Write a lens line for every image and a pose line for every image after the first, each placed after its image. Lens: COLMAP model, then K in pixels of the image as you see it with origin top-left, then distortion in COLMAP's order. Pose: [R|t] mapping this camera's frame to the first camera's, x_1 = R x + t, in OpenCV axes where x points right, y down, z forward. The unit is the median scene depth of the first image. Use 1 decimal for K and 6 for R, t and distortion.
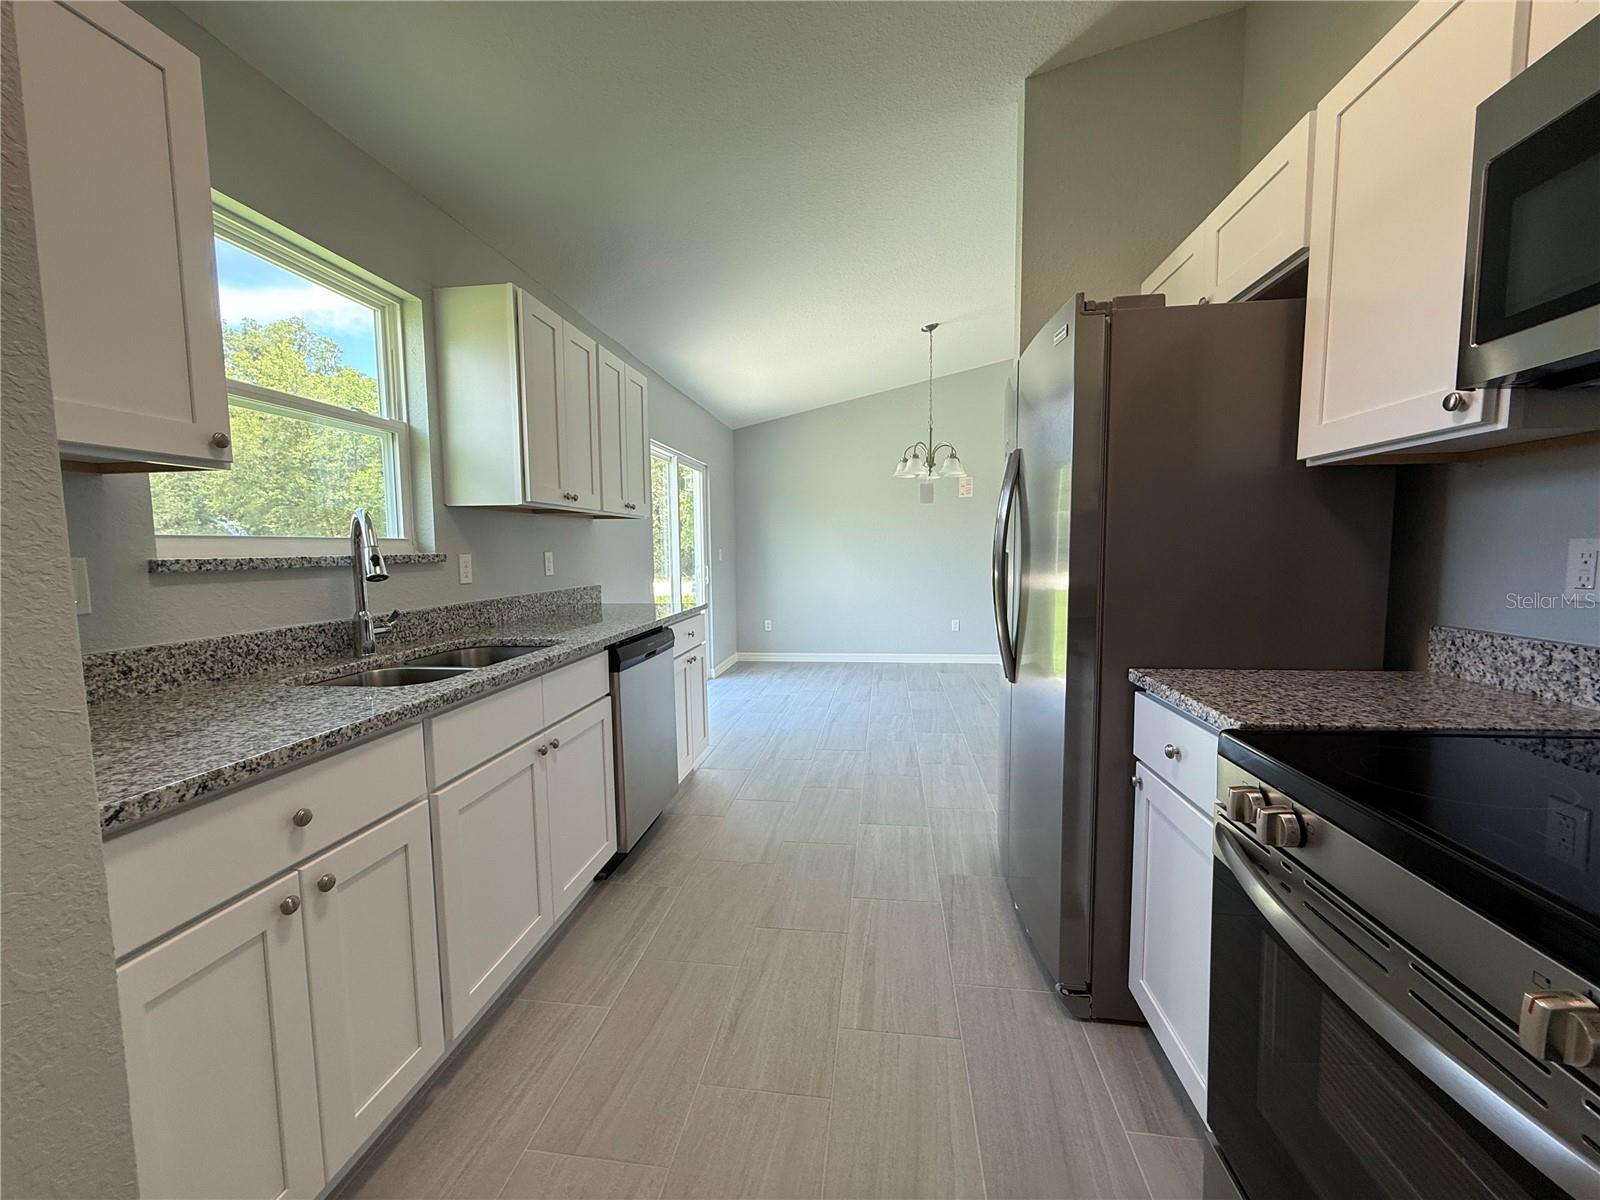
lens RADIAL K [[640.6, 0, 803.8], [0, 640.6, 602.3], [0, 0, 1]] dist [0.002419, 0.000423]
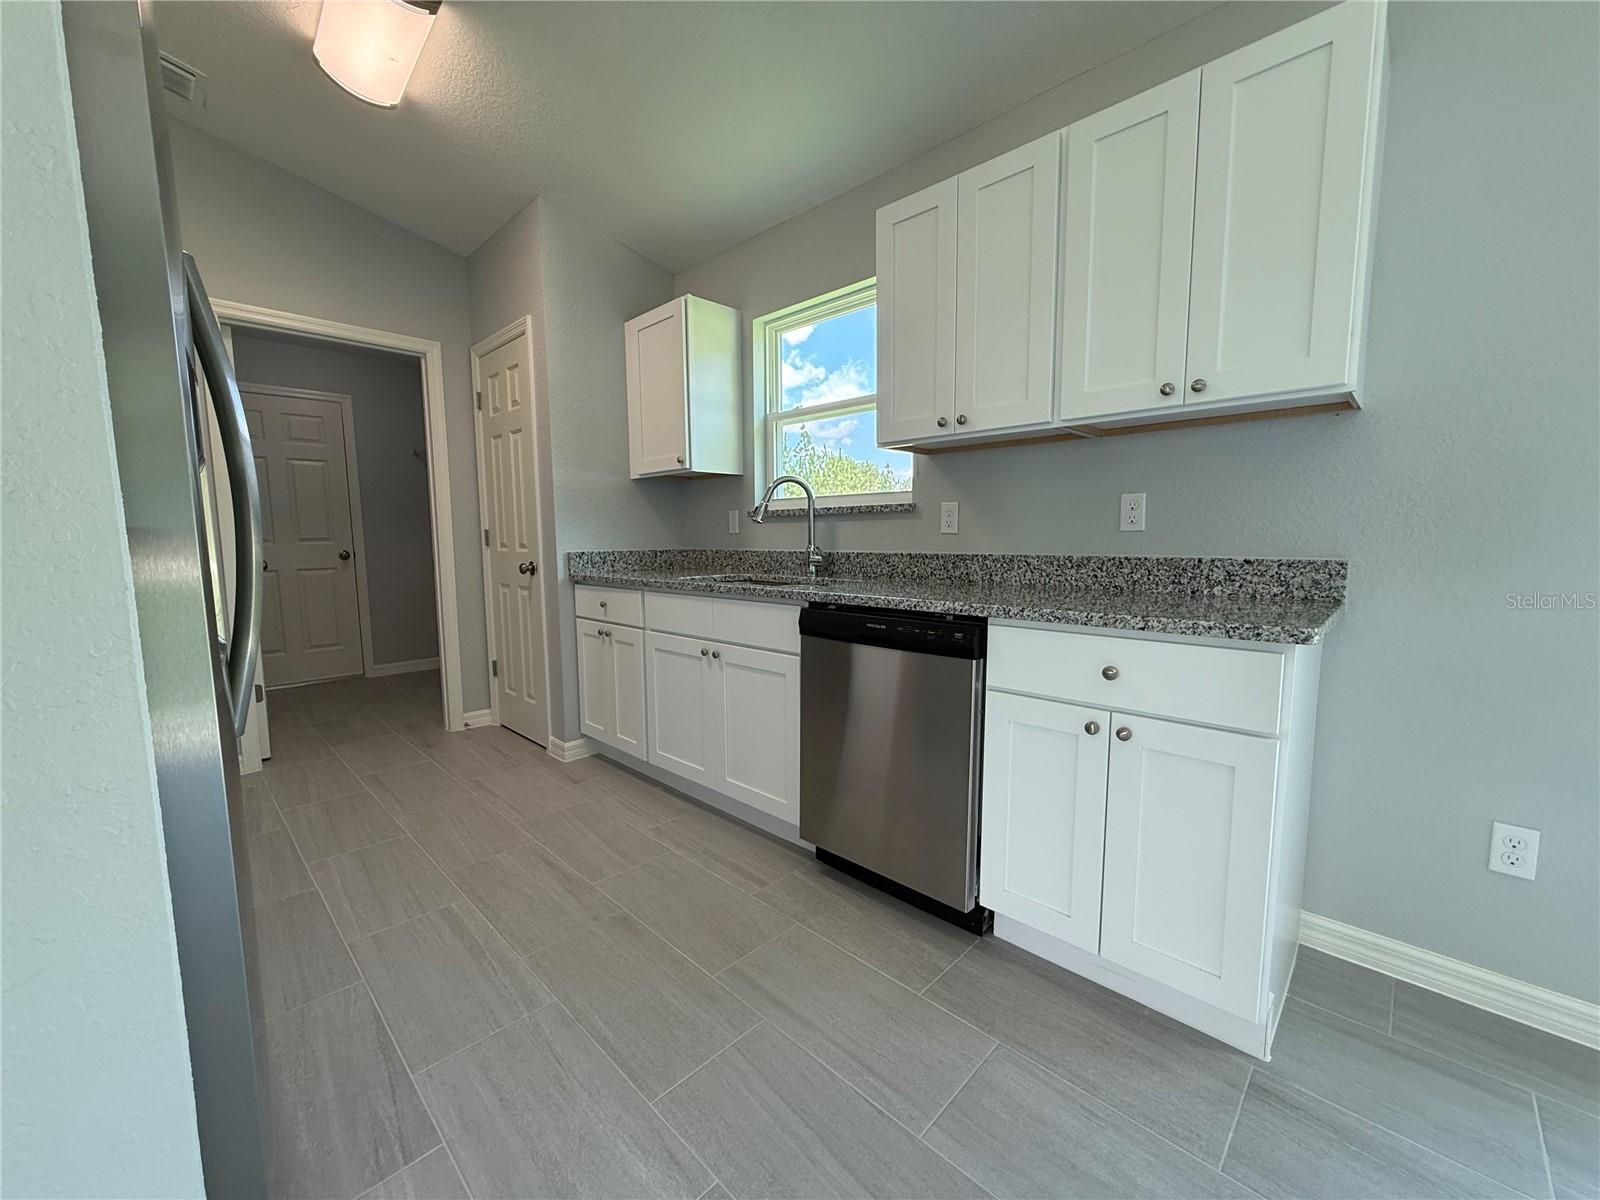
lens RADIAL K [[640.6, 0, 794.0], [0, 640.6, 601.7], [0, 0, 1]] dist [0.002419, 0.000423]
pose [[-0.608926, 0.103708, -0.786418, 0.412473], [-0.050555, 0.984327, 0.168952, -0.086396], [0.791614, 0.142637, -0.594140, 1.535444]]
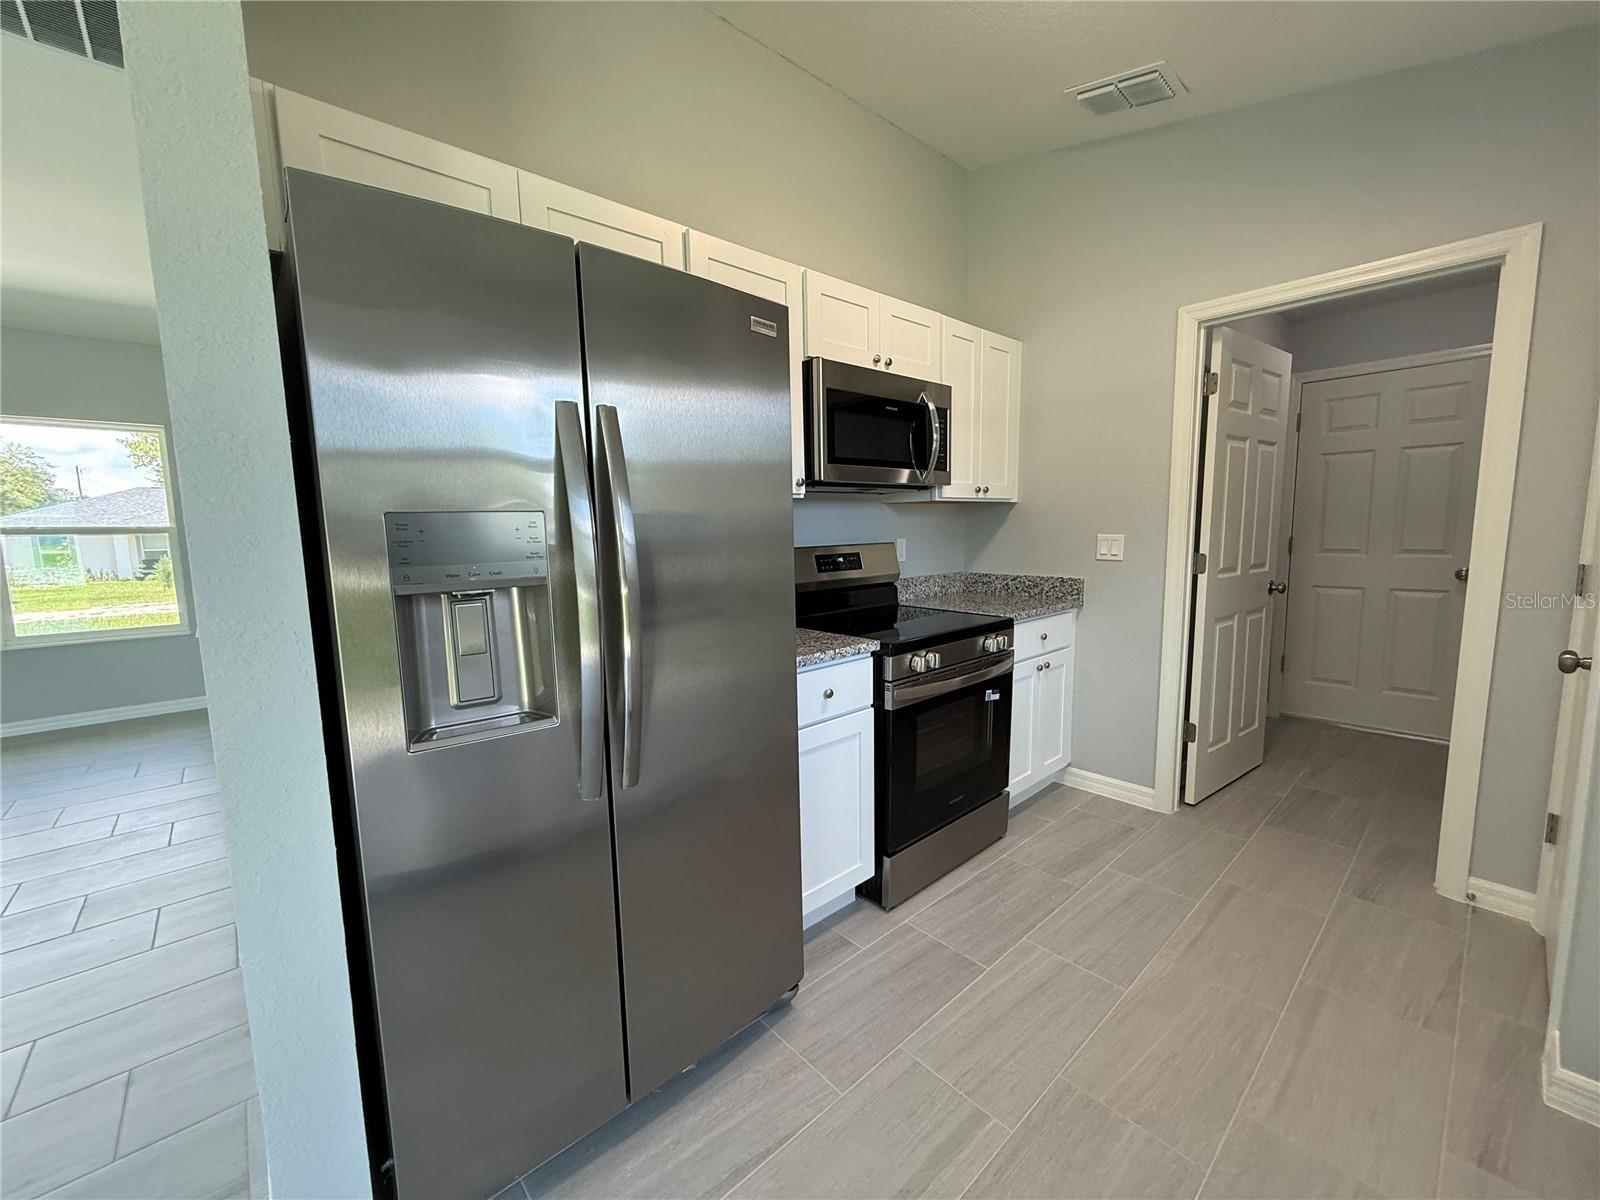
lens RADIAL K [[640.6, 0, 795.6], [0, 640.6, 597.3], [0, 0, 1]] dist [0.002419, 0.000423]
pose [[-0.761661, -0.038891, 0.646807, -0.172729], [0.080835, 0.984697, 0.154396, -0.116594], [-0.642914, 0.169882, -0.746862, 1.212735]]
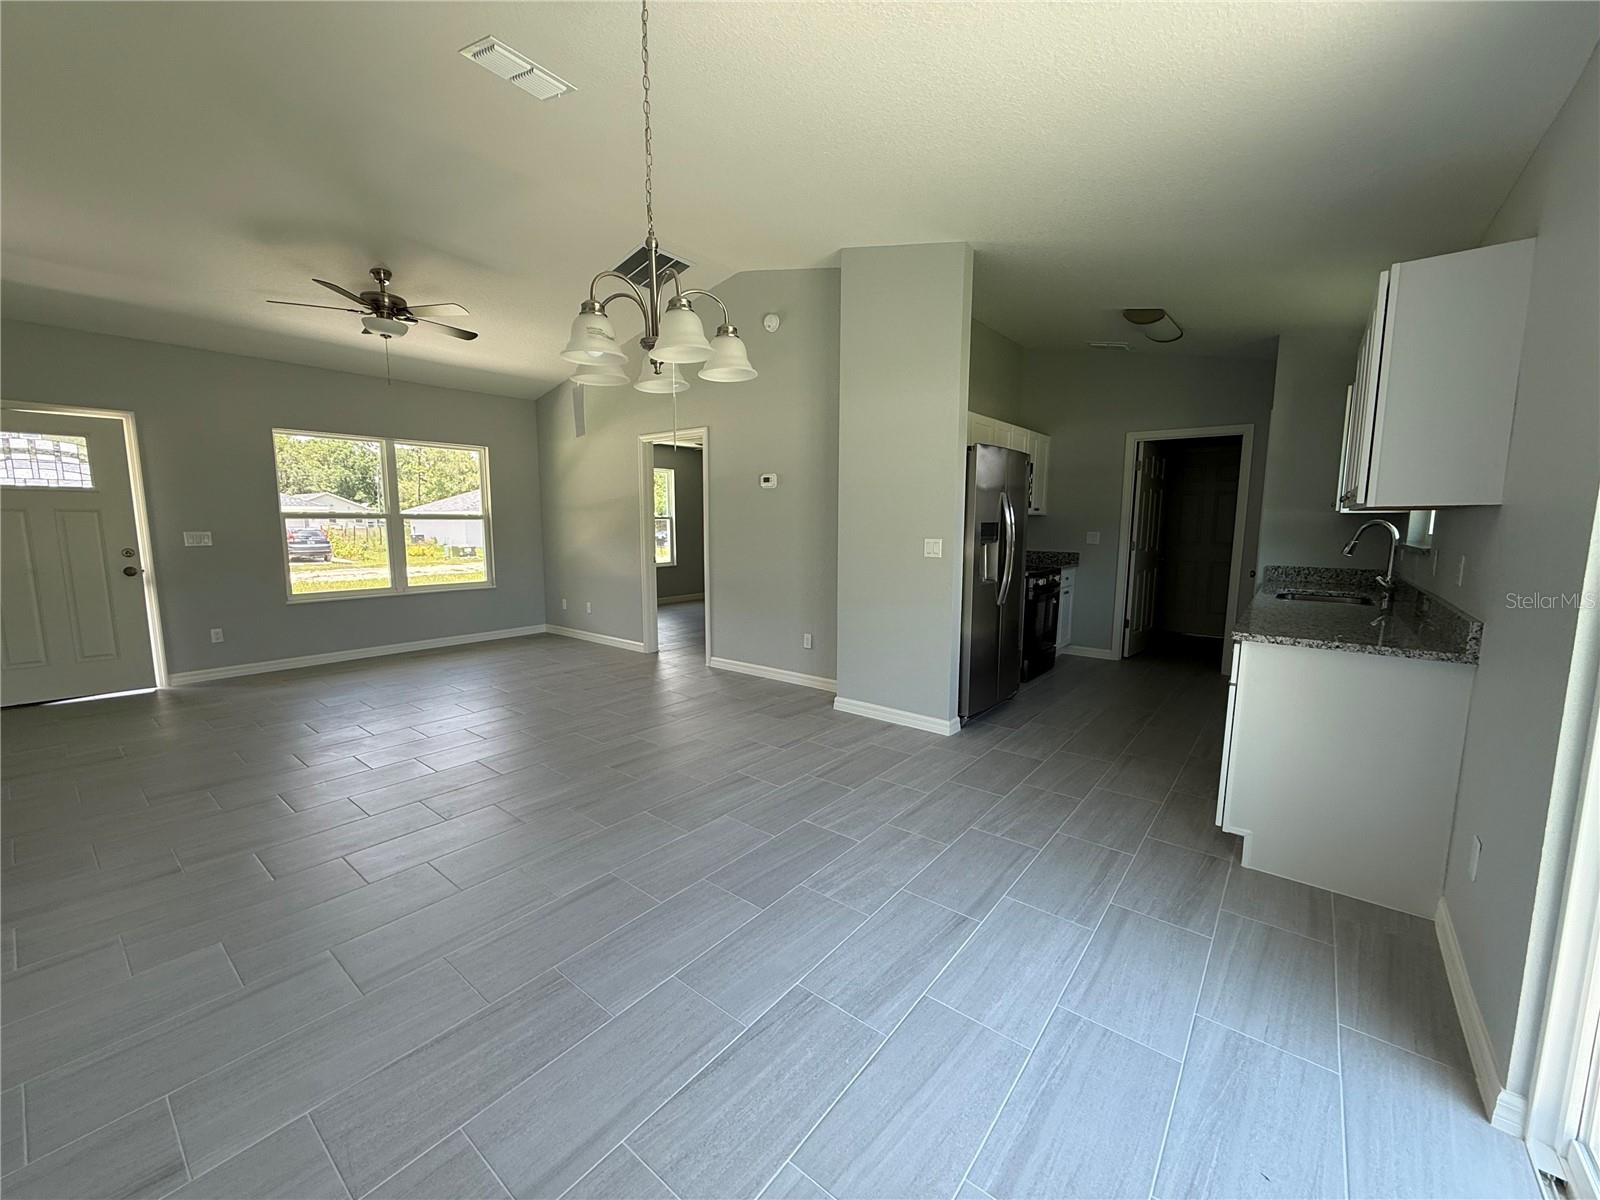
lens RADIAL K [[640.6, 0, 798.4], [0, 640.6, 594.8], [0, 0, 1]] dist [0.002419, 0.000423]
pose [[-0.845794, -0.053338, 0.530836, -0.222235], [0.055339, 0.980852, 0.186728, -0.315085], [-0.530632, 0.187309, -0.826647, 2.871591]]
